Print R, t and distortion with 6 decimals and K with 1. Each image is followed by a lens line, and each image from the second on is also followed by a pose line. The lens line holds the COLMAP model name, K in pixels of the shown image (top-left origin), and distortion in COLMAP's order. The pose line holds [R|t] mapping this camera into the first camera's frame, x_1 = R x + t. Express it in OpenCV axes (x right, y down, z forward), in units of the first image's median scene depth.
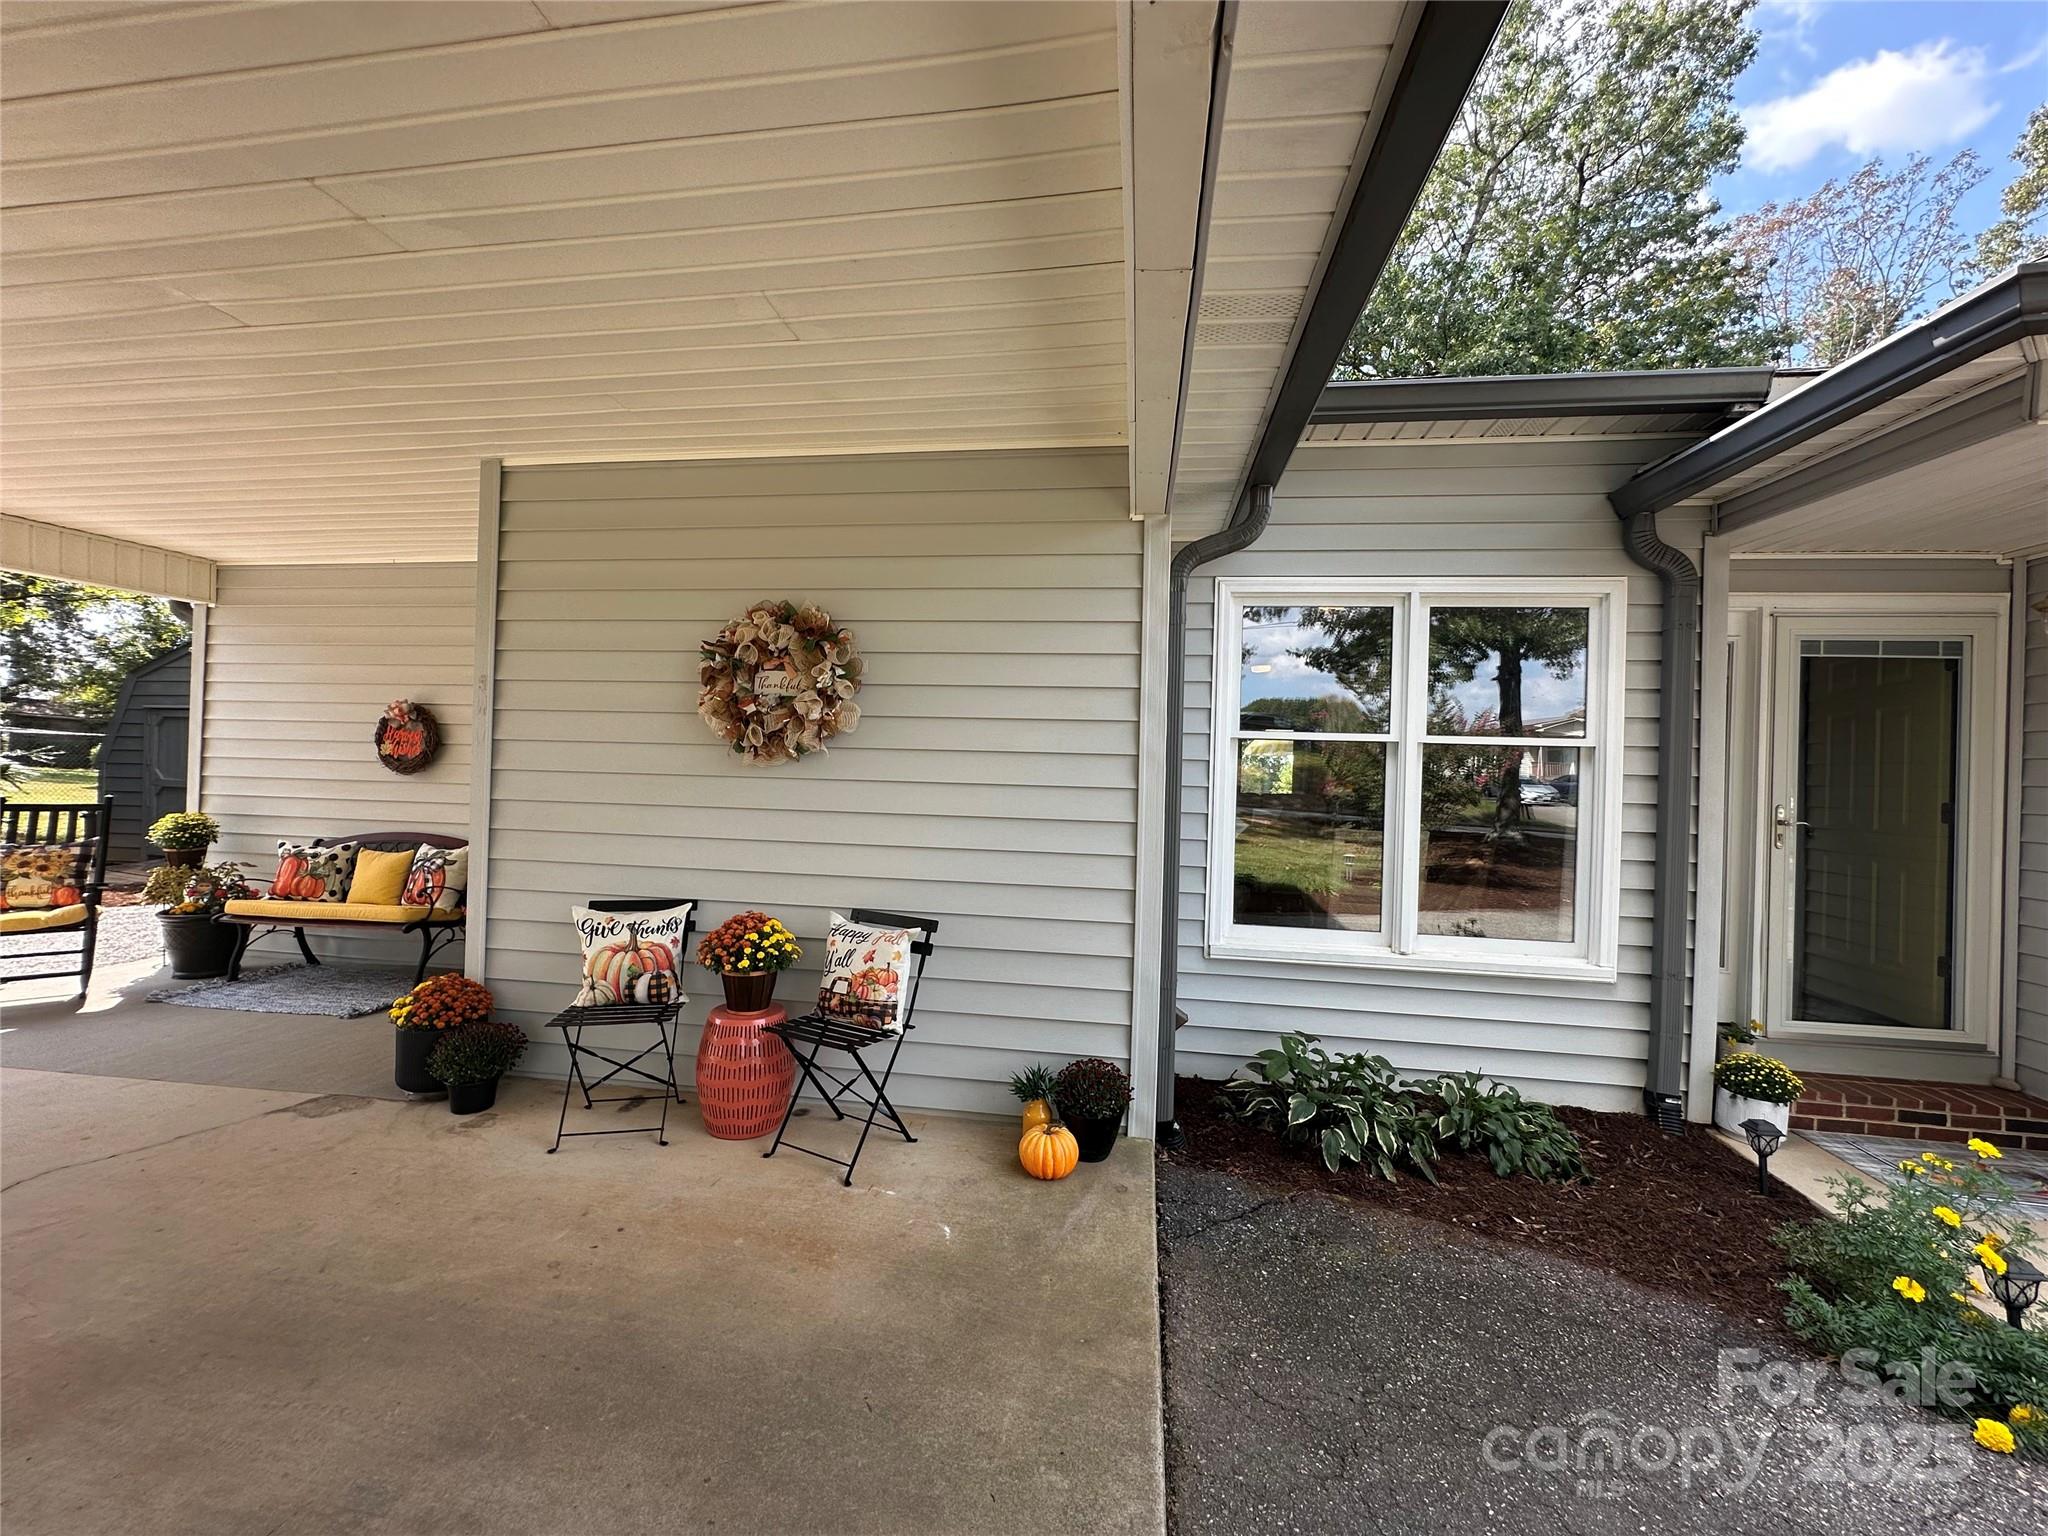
lens RADIAL K [[822.5, 0, 1021.8], [0, 822.5, 773.3], [0, 0, 1]] dist [-0.003387, 0.000824]
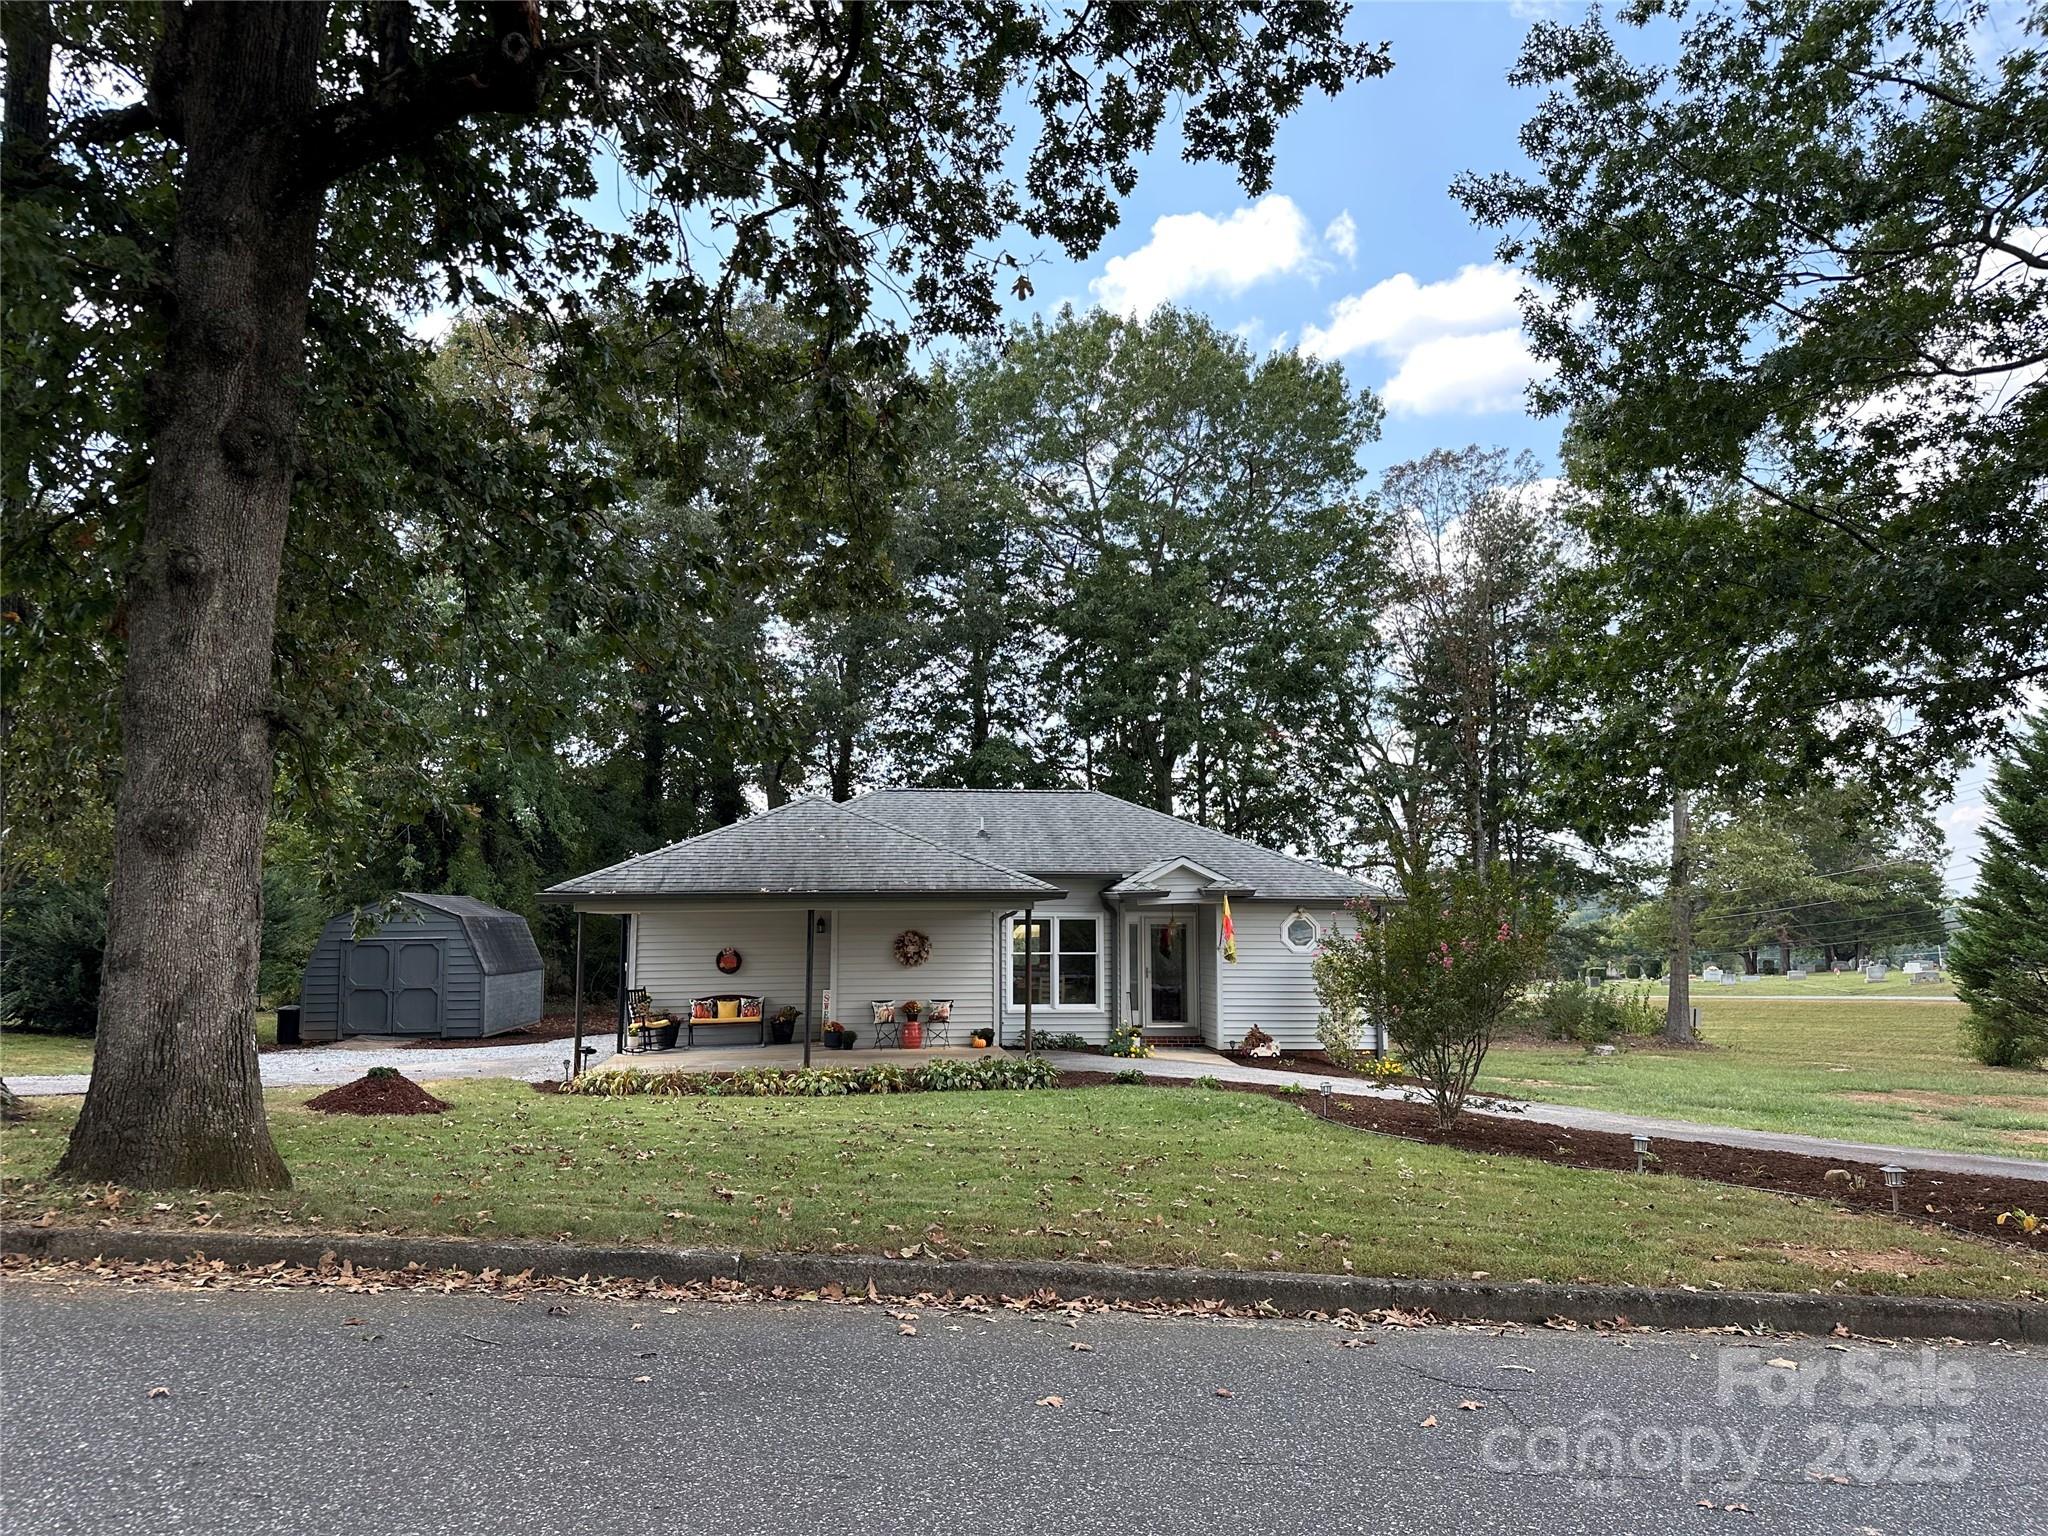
lens RADIAL K [[1439.3, 0, 1024.0], [0, 1439.3, 768.0], [0, 0, 1]] dist [0.137564, -0.000104]
pose [[0.961006, -0.000173, 0.276528, -1.932236], [0.028634, 0.994687, -0.098885, -0.302308], [-0.275042, 0.102947, 0.955905, -6.908181]]
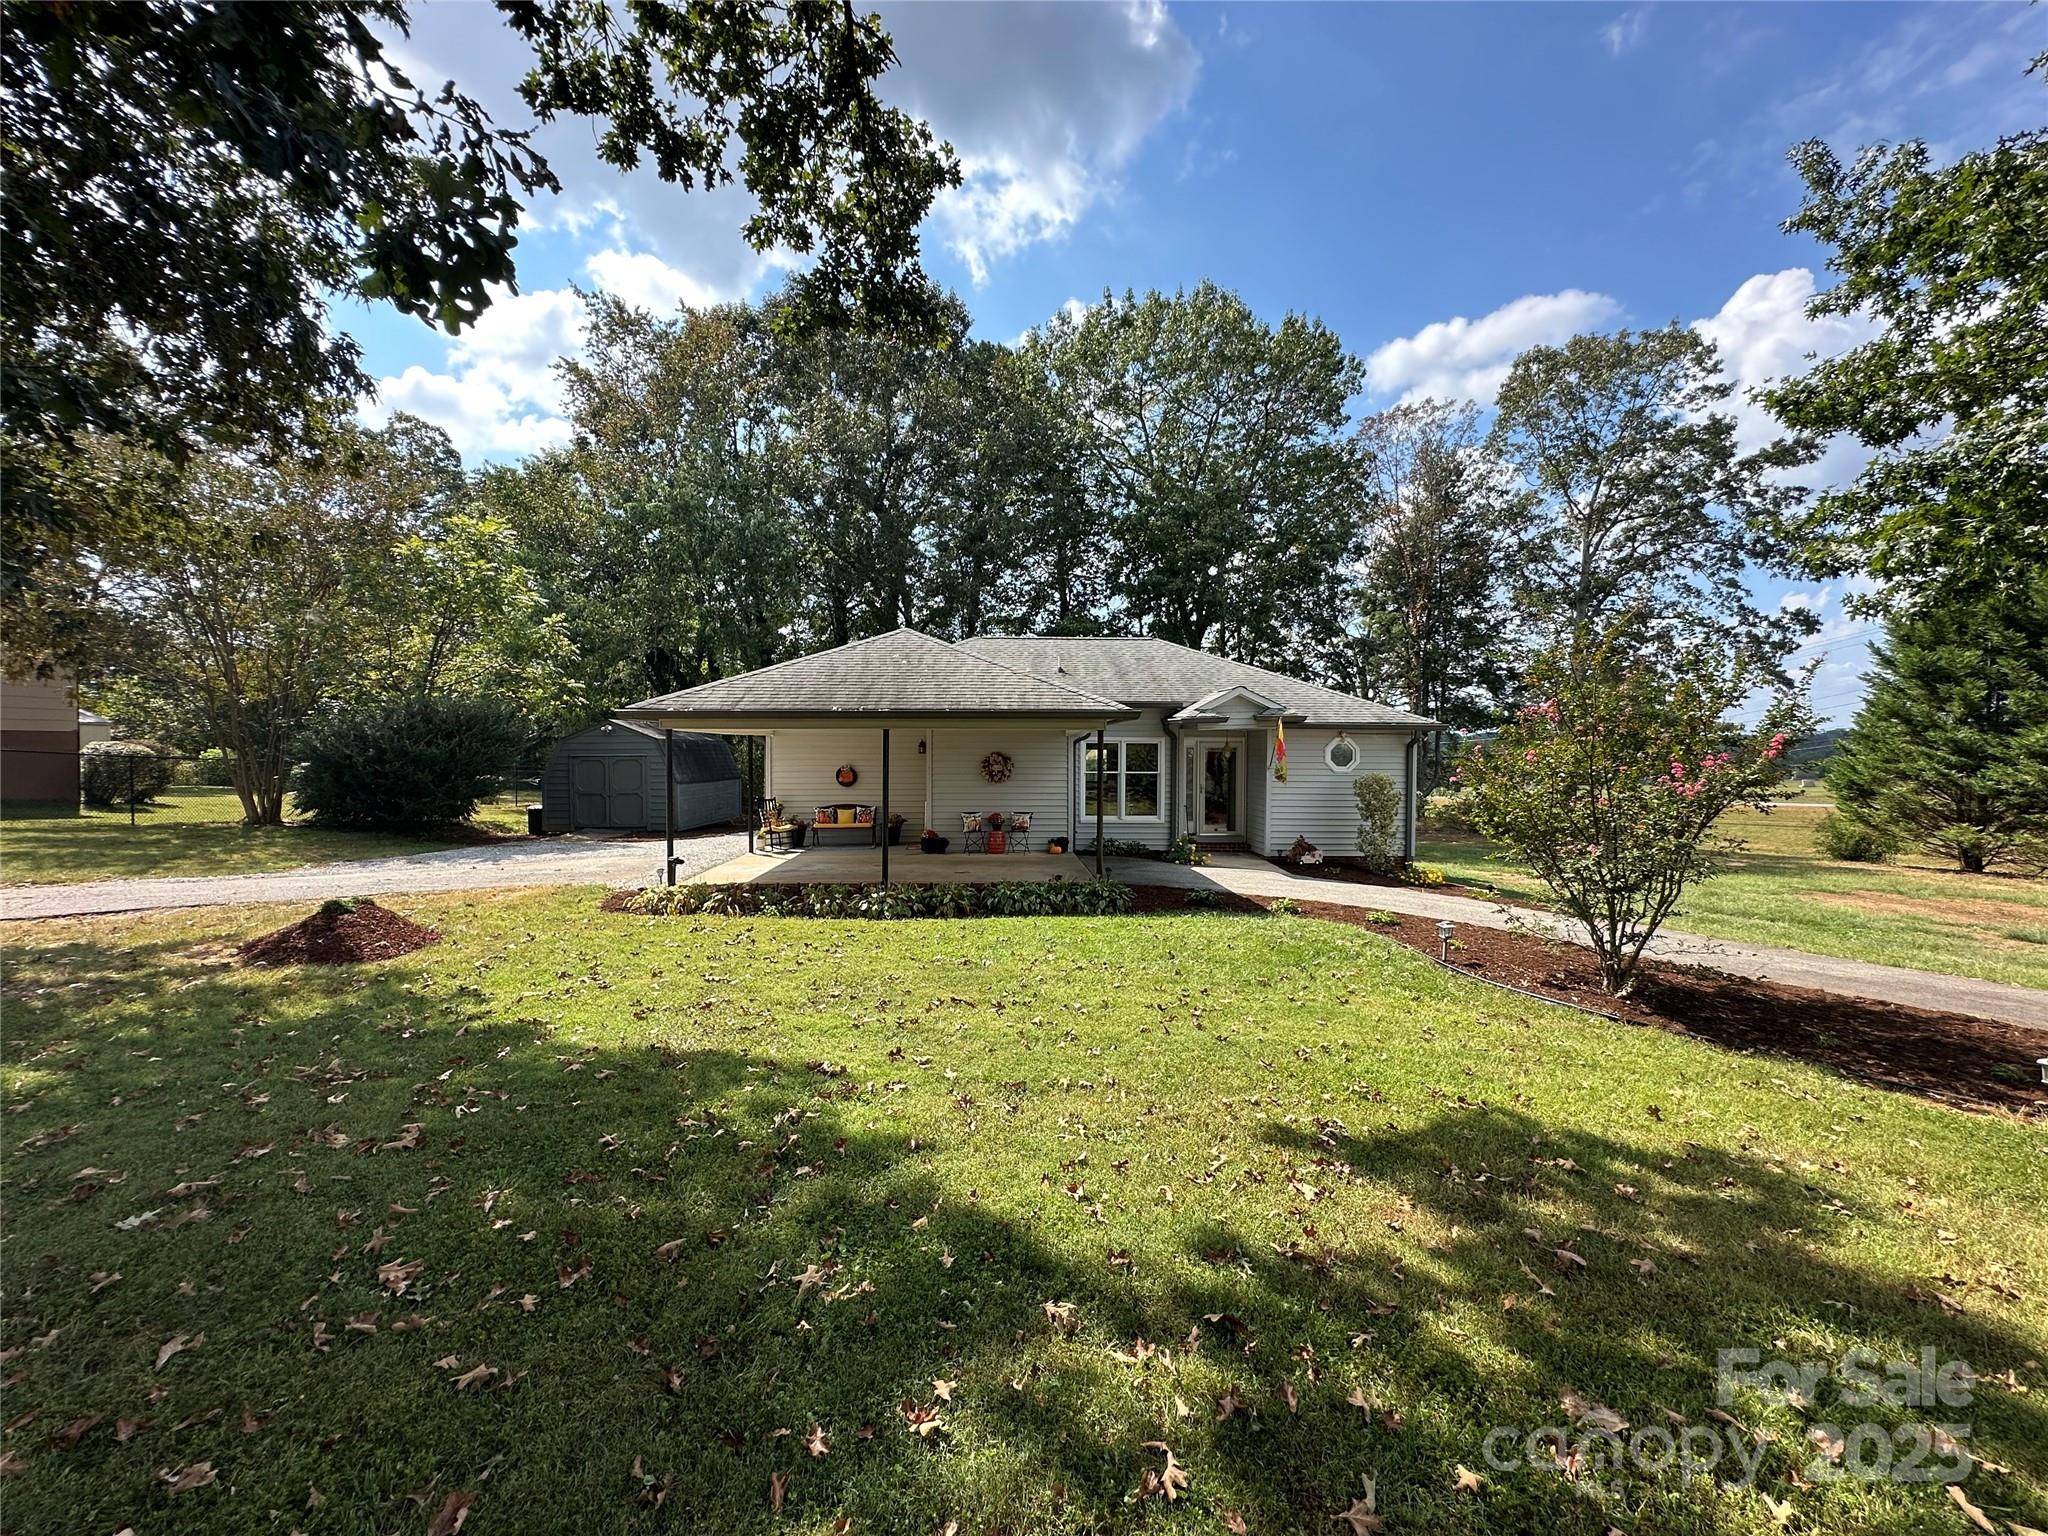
lens RADIAL K [[822.5, 0, 1021.8], [0, 822.5, 773.3], [0, 0, 1]] dist [-0.003387, 0.000824]
pose [[0.981409, -0.031082, 0.189394, -1.145196], [0.025686, 0.999193, 0.030884, -0.236621], [-0.190201, -0.025446, 0.981415, -4.112276]]
